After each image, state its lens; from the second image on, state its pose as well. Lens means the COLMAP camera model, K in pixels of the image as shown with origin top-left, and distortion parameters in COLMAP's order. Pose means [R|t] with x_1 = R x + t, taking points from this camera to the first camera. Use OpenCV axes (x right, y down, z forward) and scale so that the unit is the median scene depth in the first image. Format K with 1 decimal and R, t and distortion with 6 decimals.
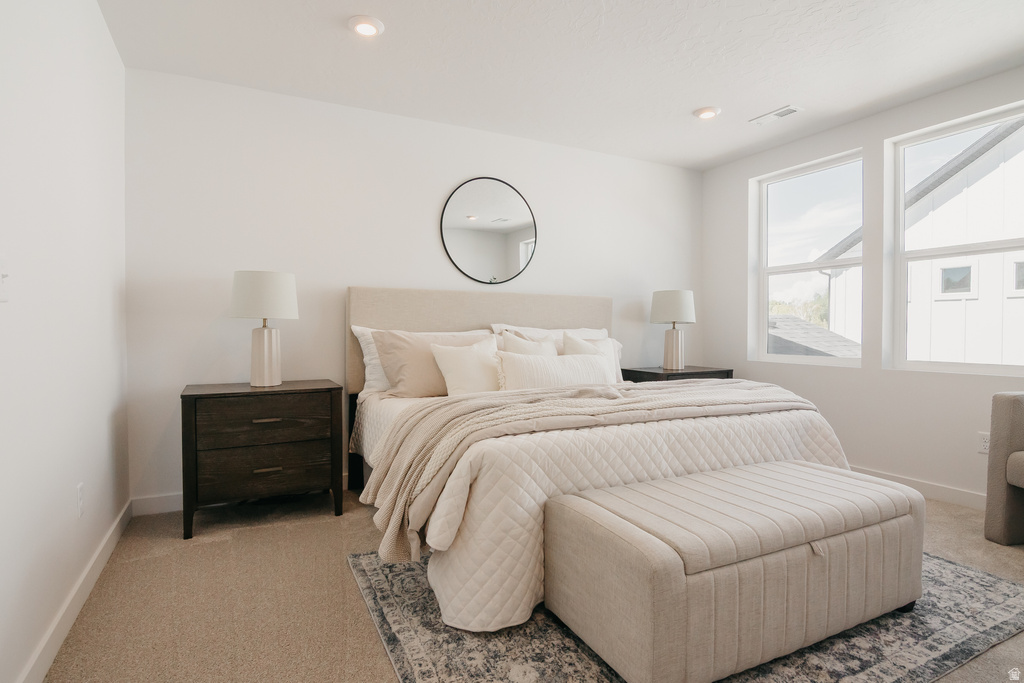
lens RADIAL K [[505.8, 0, 512.0], [0, 505.8, 341.5], [0, 0, 1]] dist [-0.002492, -0.009482]
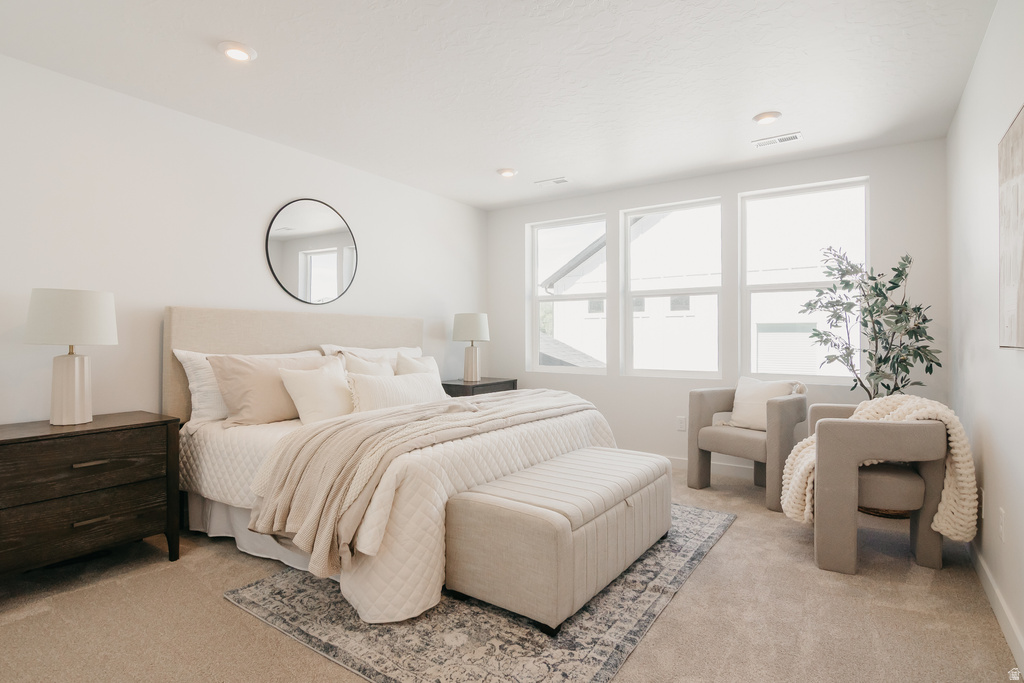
lens RADIAL K [[505.8, 0, 512.0], [0, 505.8, 341.5], [0, 0, 1]] dist [-0.002492, -0.009482]
pose [[0.876391, -0.002921, 0.481592, -0.327304], [0.011118, 0.999838, -0.014168, -0.039678], [-0.481473, 0.017771, 0.876281, -0.123448]]
